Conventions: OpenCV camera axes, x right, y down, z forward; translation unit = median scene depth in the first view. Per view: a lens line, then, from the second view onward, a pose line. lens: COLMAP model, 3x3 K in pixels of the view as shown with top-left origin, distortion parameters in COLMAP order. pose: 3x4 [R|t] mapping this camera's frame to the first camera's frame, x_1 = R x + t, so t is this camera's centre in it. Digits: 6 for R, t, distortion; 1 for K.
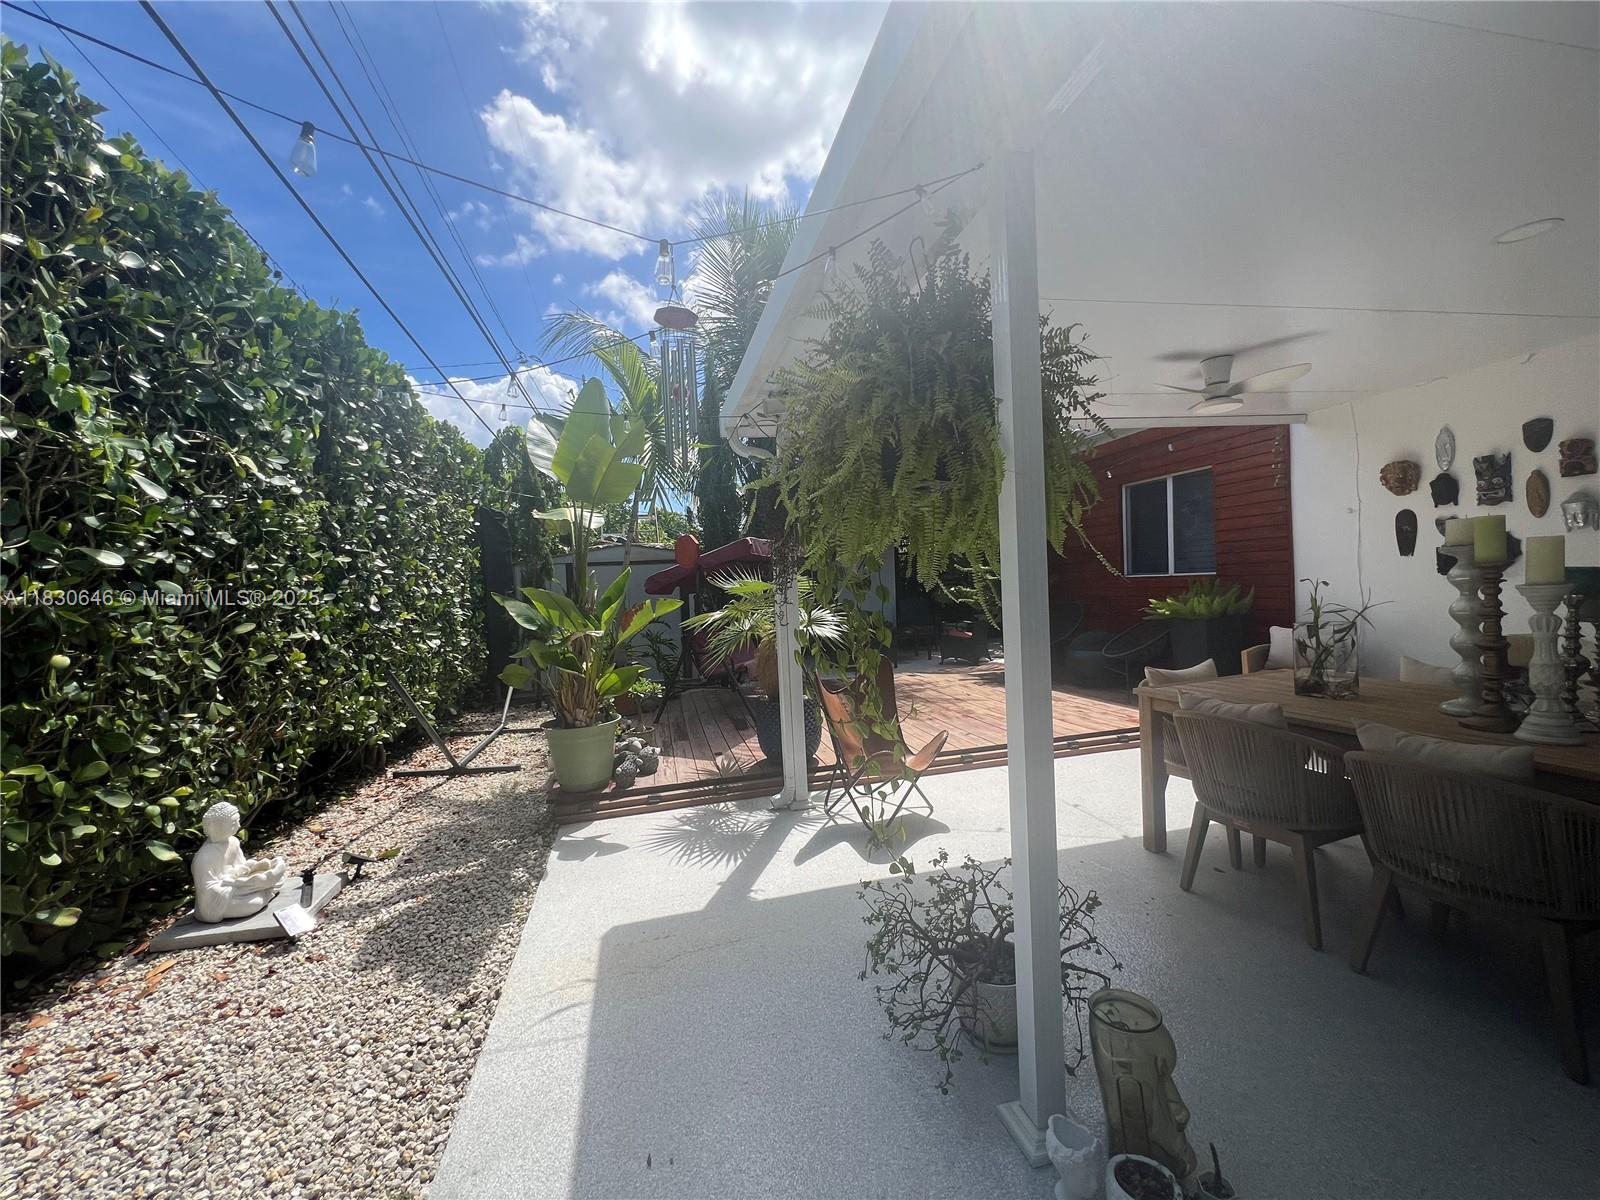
lens RADIAL K [[640.7, 0, 798.9], [0, 640.7, 596.4], [0, 0, 1]] dist [-0.000699, -0.000217]
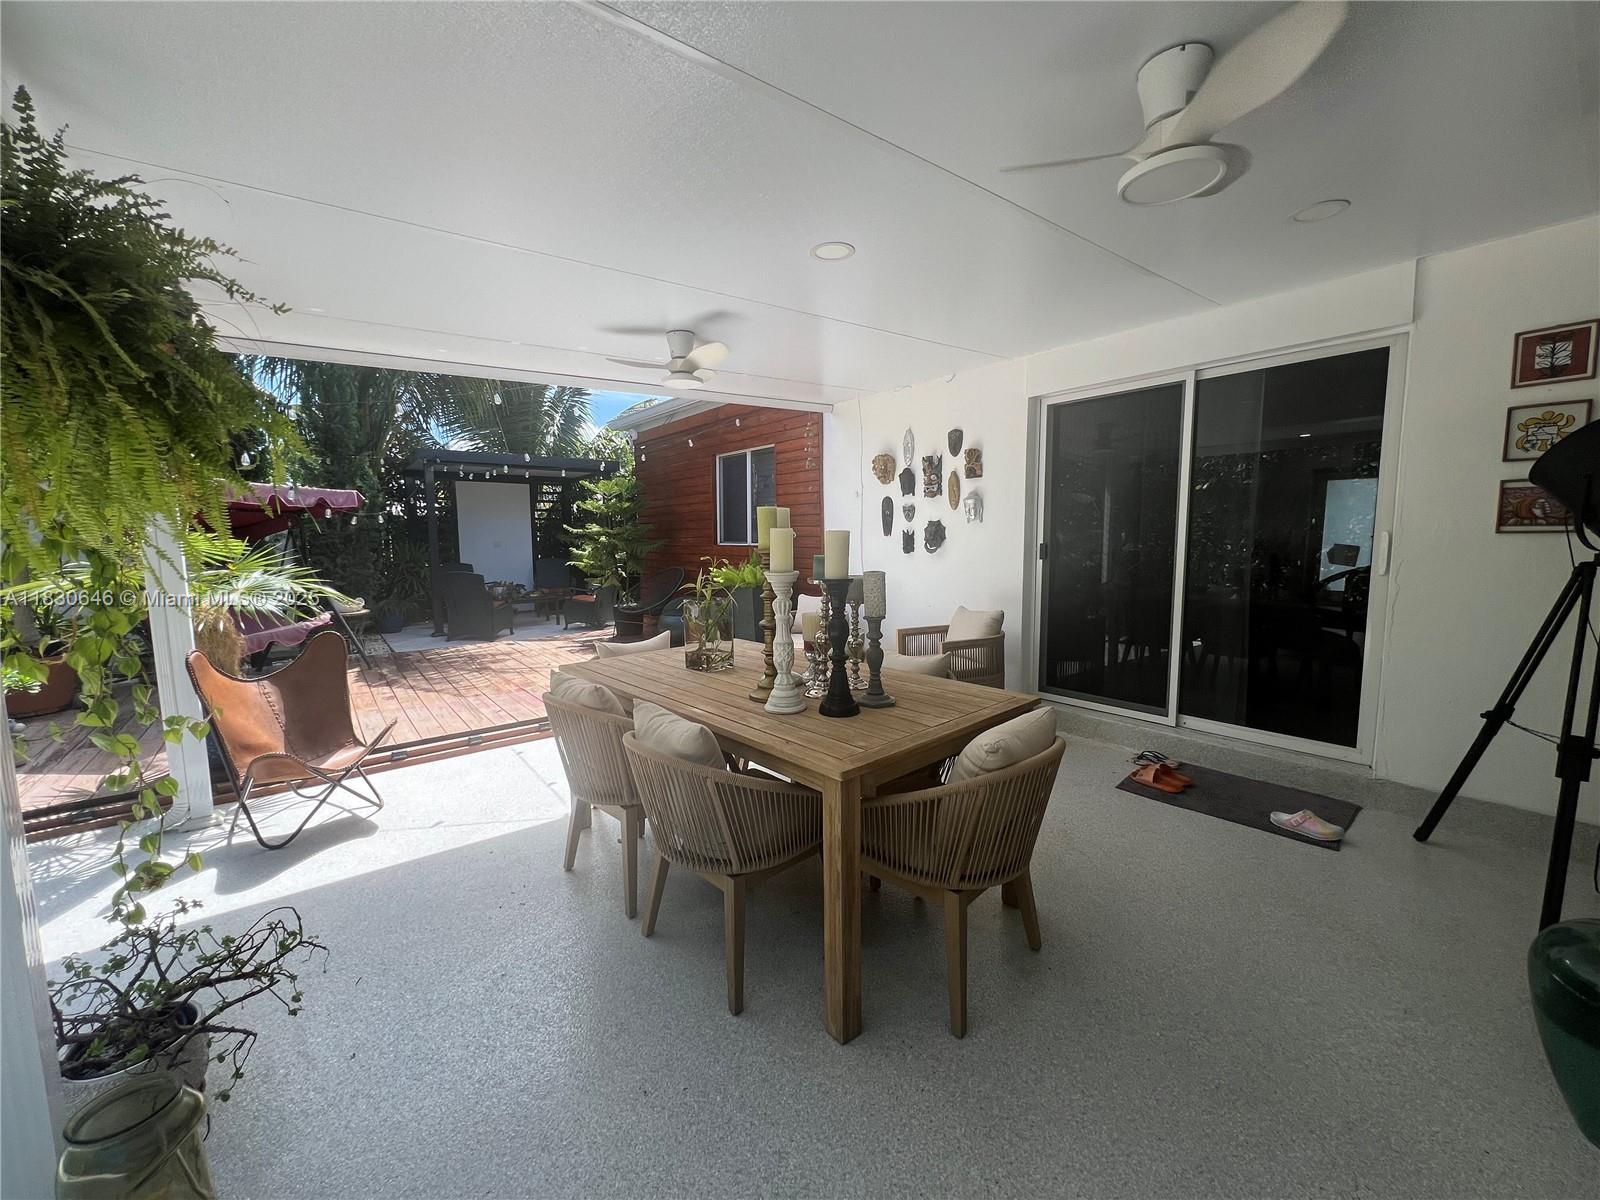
lens RADIAL K [[640.7, 0, 798.0], [0, 640.7, 600.8], [0, 0, 1]] dist [-0.000699, -0.000217]
pose [[0.907020, -0.005854, 0.421047, 0.319530], [-0.024451, 0.997484, 0.066541, -0.019737], [-0.420378, -0.070649, 0.904595, -0.010752]]
